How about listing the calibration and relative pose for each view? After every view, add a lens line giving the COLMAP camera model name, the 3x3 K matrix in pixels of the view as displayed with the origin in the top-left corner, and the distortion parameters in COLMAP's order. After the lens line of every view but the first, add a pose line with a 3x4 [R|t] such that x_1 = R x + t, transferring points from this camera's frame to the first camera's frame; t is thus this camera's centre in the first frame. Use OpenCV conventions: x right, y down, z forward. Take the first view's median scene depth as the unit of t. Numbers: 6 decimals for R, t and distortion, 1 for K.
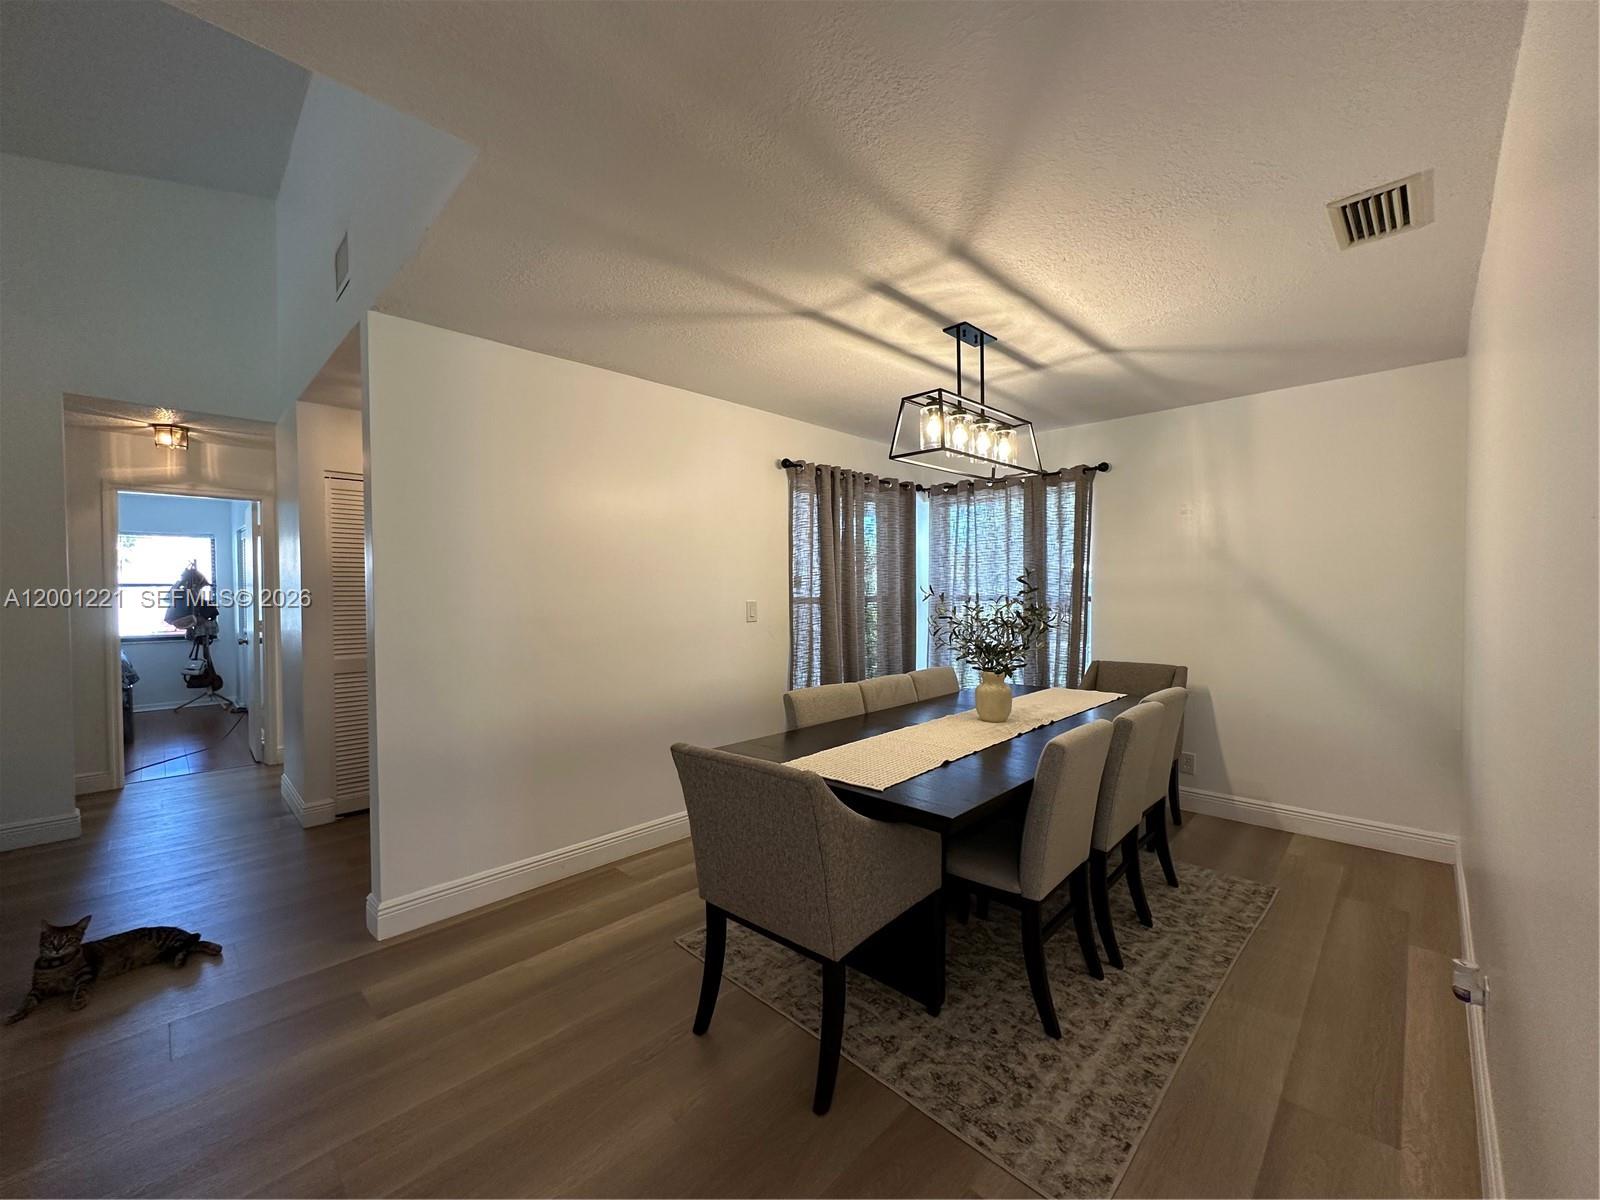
lens RADIAL K [[640.5, 0, 799.7], [0, 640.5, 603.8], [0, 0, 1]] dist [-0.000664, 0.000175]
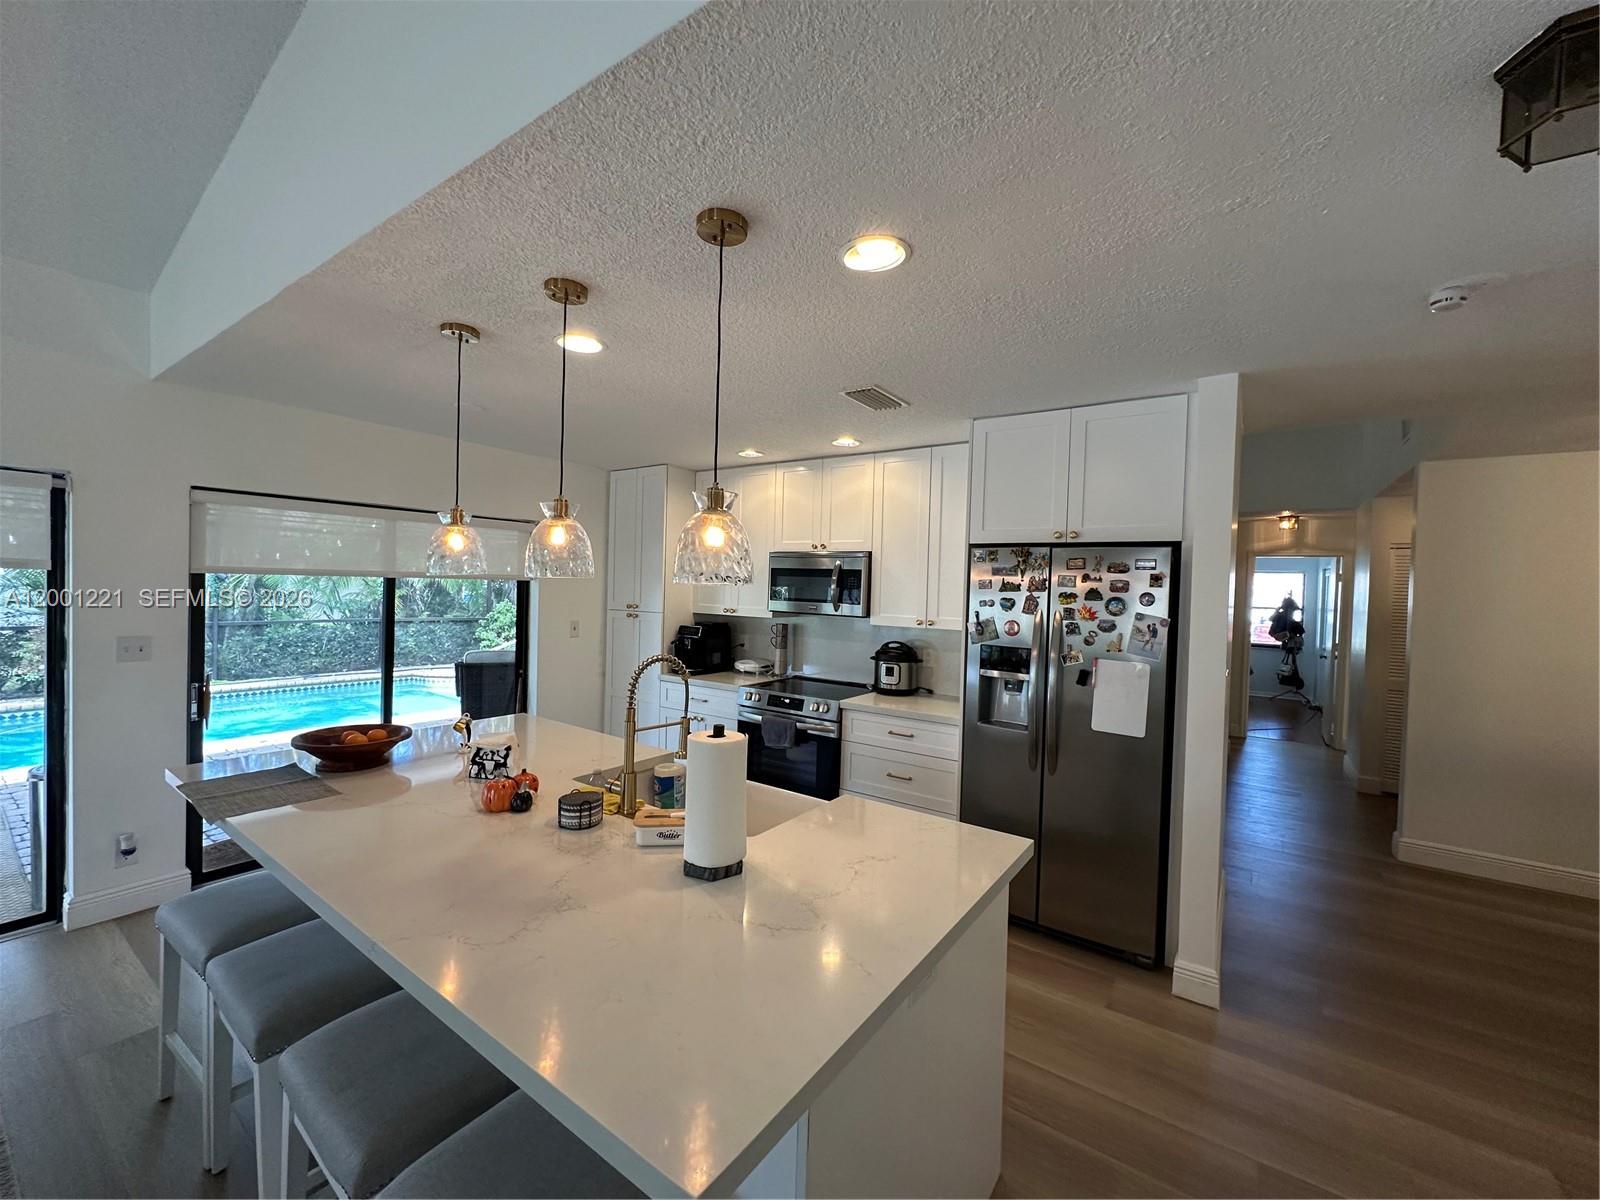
lens RADIAL K [[640.5, 0, 799.7], [0, 640.5, 603.8], [0, 0, 1]] dist [-0.000664, 0.000175]
pose [[0.171303, 0.033373, -0.984653, 0.312596], [-0.049435, 0.998458, 0.025240, -0.036082], [0.983977, 0.044353, 0.172688, -0.378344]]
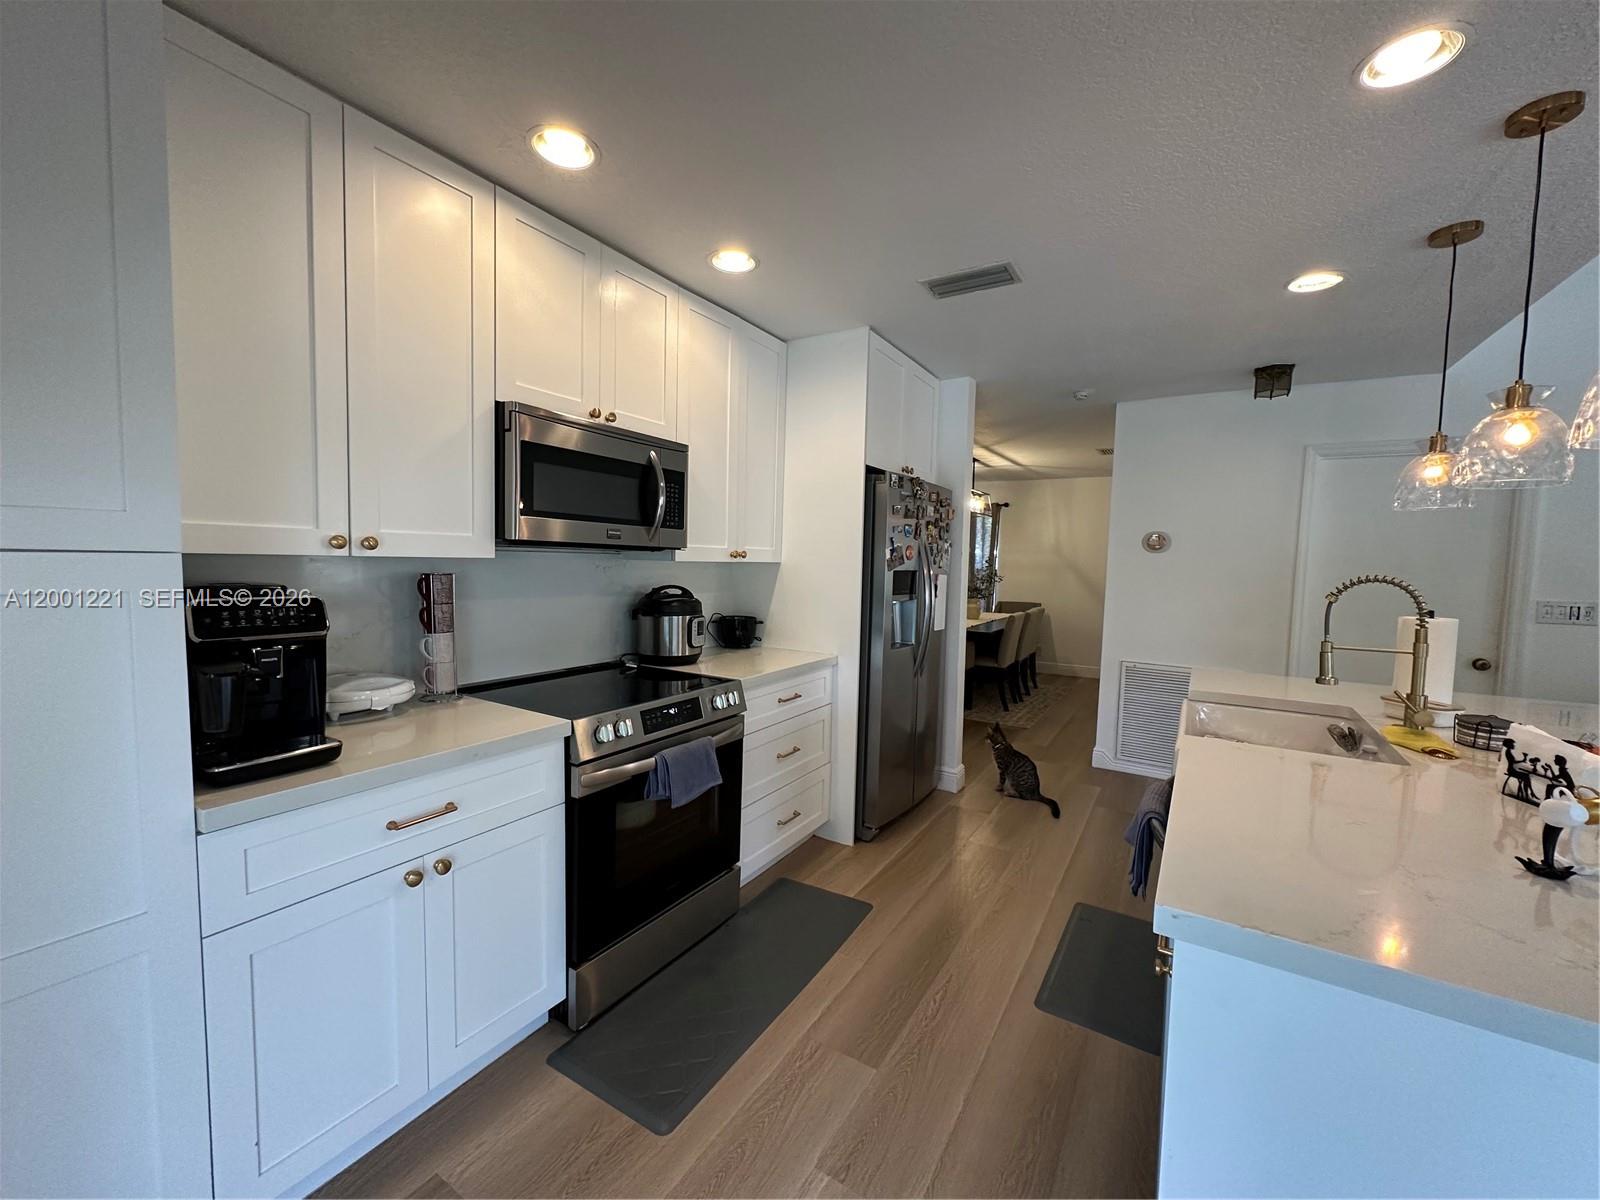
lens RADIAL K [[640.5, 0, 799.7], [0, 640.5, 603.8], [0, 0, 1]] dist [-0.000664, 0.000175]
pose [[0.976383, 0.012697, 0.215672, -0.480784], [-0.022928, 0.998724, 0.045006, 0.015251], [-0.214825, -0.048888, 0.975428, -0.680290]]
